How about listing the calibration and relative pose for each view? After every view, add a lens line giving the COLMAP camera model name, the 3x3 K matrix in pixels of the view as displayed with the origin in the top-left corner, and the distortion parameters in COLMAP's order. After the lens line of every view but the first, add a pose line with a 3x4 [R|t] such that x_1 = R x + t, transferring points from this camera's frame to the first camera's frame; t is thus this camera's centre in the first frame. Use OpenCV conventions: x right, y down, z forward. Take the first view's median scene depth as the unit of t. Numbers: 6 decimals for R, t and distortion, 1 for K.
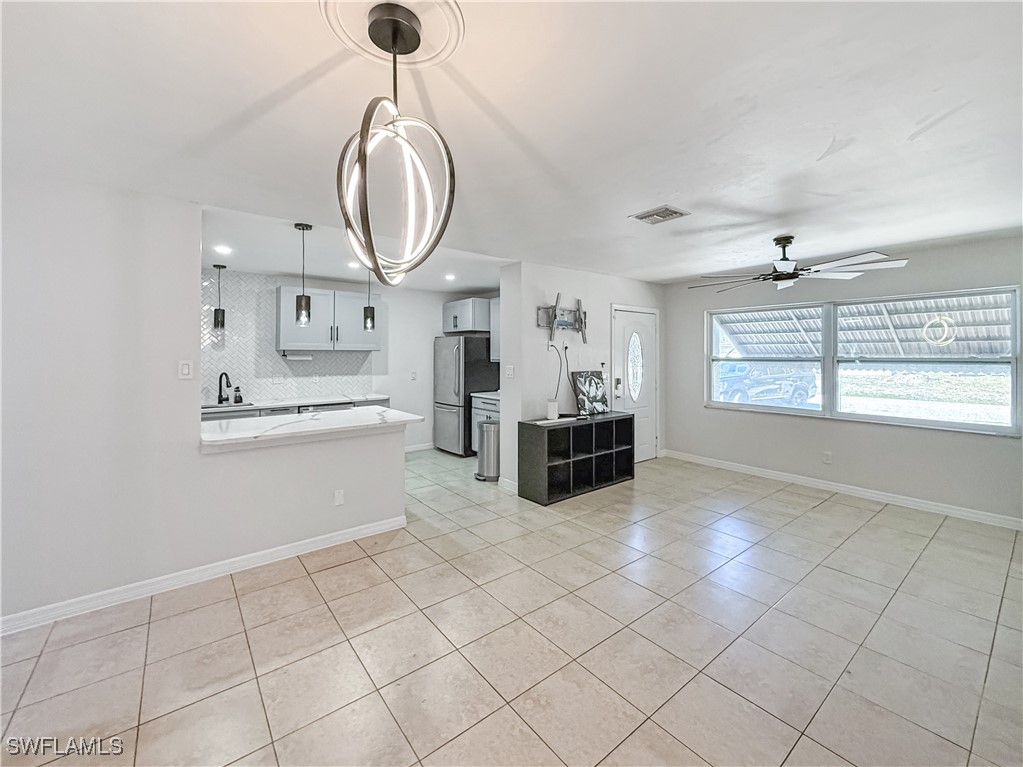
lens RADIAL K [[439.2, 0, 510.3], [0, 439.2, 390.7], [0, 0, 1]] dist [-0.000067, 0.000460]
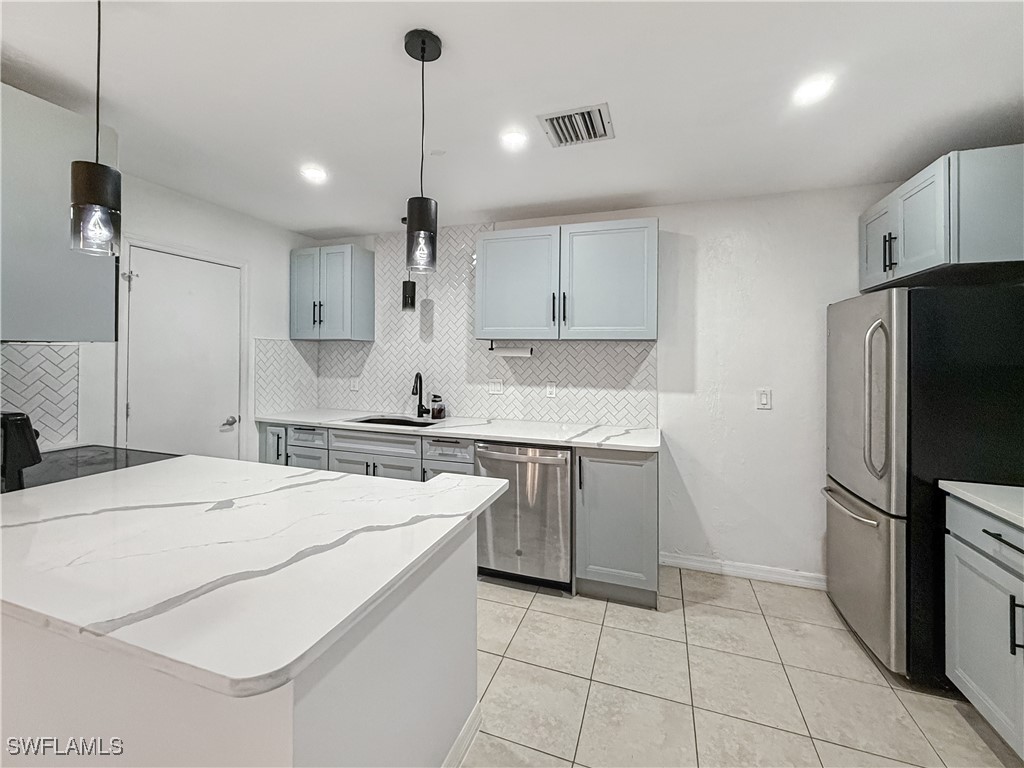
lens RADIAL K [[439.6, 0, 497.4], [0, 439.6, 354.2], [0, 0, 1]] dist [-0.000067, 0.000460]
pose [[0.524764, 0.005548, -0.851230, 0.003131], [-0.081139, 0.995752, -0.043530, -0.048133], [0.847372, 0.091911, 0.522984, 0.702987]]
